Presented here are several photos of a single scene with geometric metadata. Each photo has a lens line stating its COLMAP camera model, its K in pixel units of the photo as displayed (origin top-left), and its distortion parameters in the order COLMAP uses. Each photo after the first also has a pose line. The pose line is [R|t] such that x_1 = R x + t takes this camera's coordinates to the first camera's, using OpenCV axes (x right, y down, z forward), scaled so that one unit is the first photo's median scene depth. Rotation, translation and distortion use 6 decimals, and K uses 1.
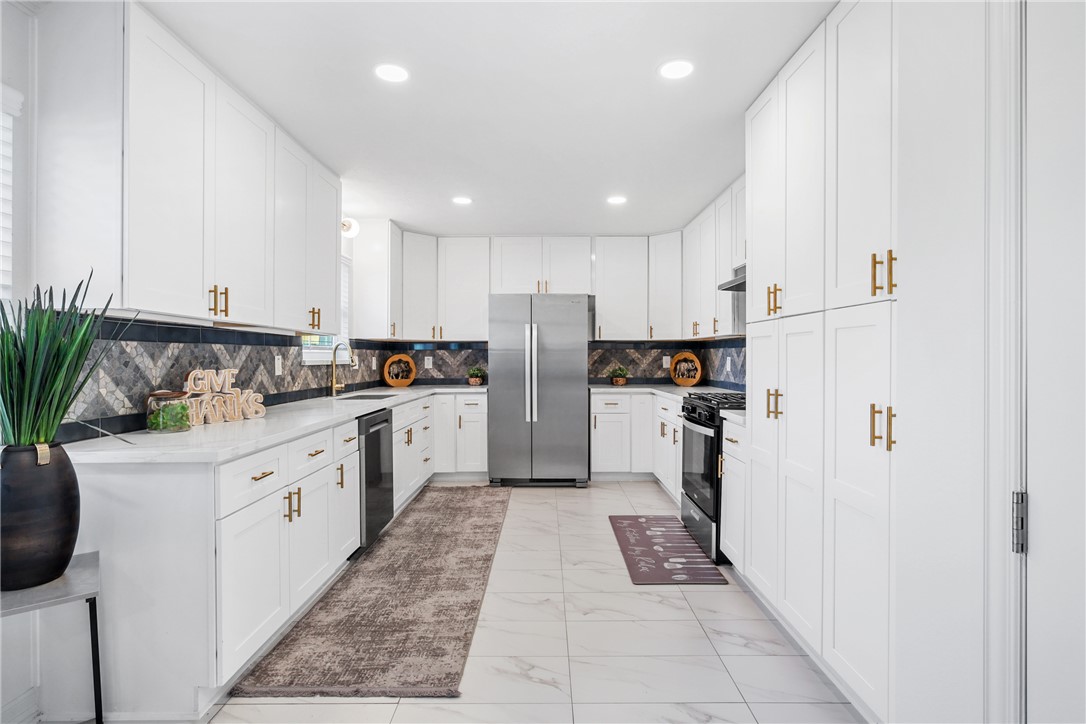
lens RADIAL K [[563.5, 0, 557.5], [0, 563.5, 355.2], [0, 0, 1]] dist [-0.023334, 0.013500]
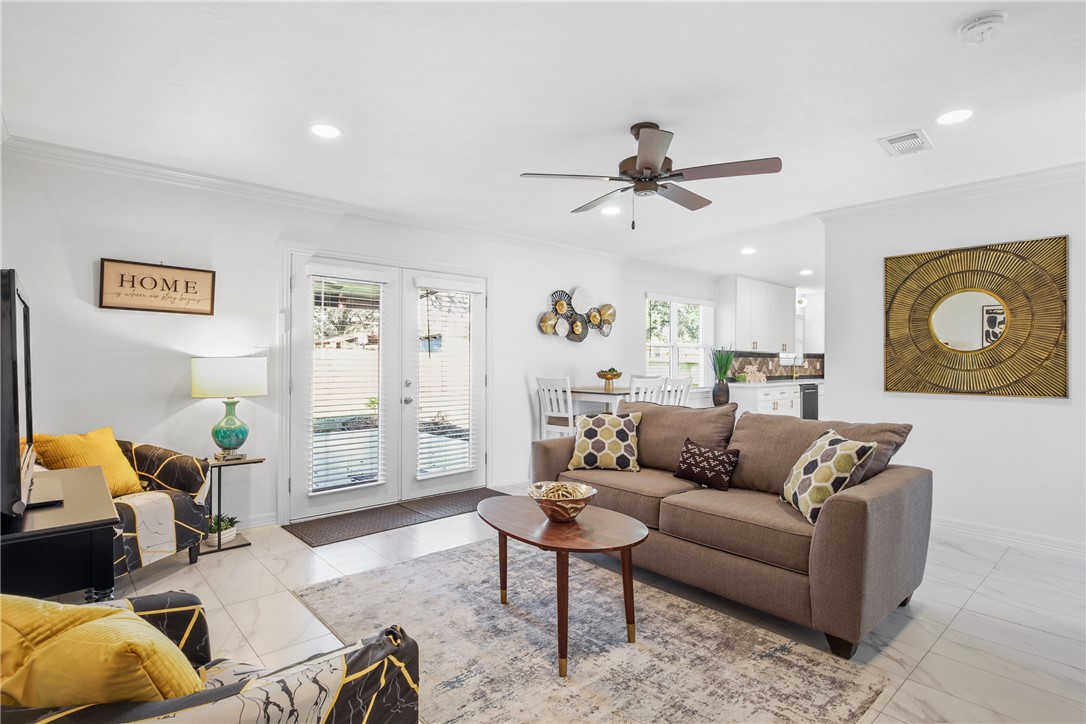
lens RADIAL K [[563.5, 0, 557.5], [0, 563.5, 355.2], [0, 0, 1]] dist [-0.023334, 0.013500]
pose [[0.681841, -0.000738, -0.731500, 0.546488], [-0.006610, 0.999952, -0.007170, -0.002005], [0.731471, 0.009724, 0.681803, -1.114168]]
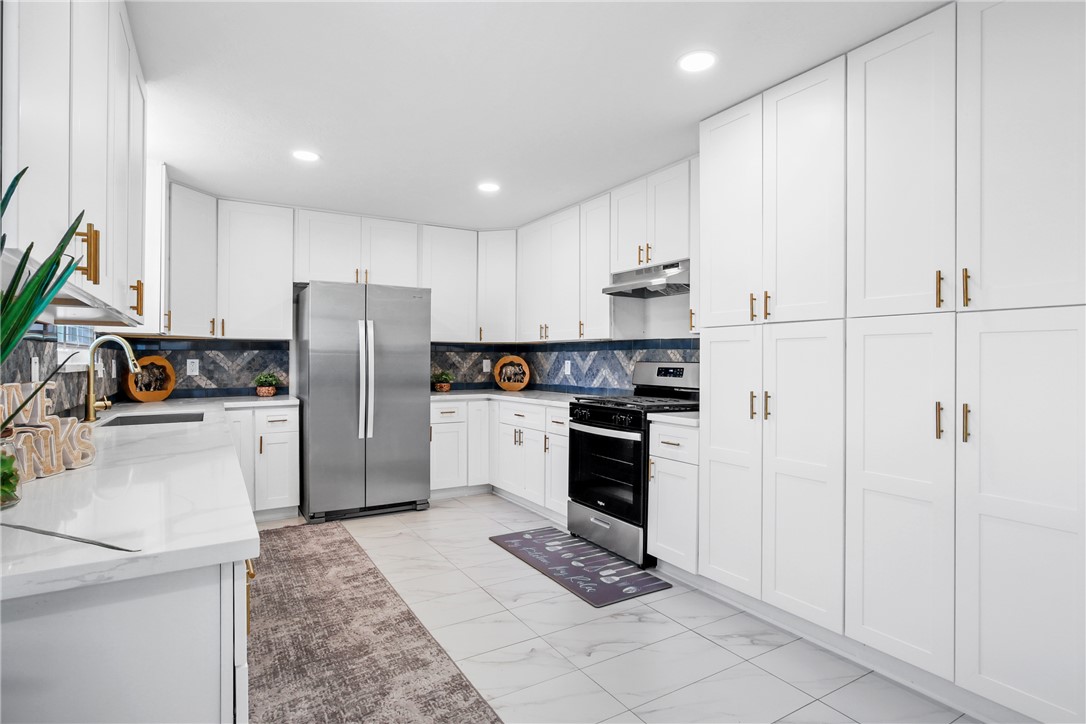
lens RADIAL K [[563.5, 0, 557.5], [0, 563.5, 355.2], [0, 0, 1]] dist [-0.023334, 0.013500]
pose [[0.852508, 0.006991, 0.522667, -0.252188], [-0.003672, 0.999966, -0.007387, 0.001090], [-0.522701, 0.004379, 0.852505, 0.157139]]
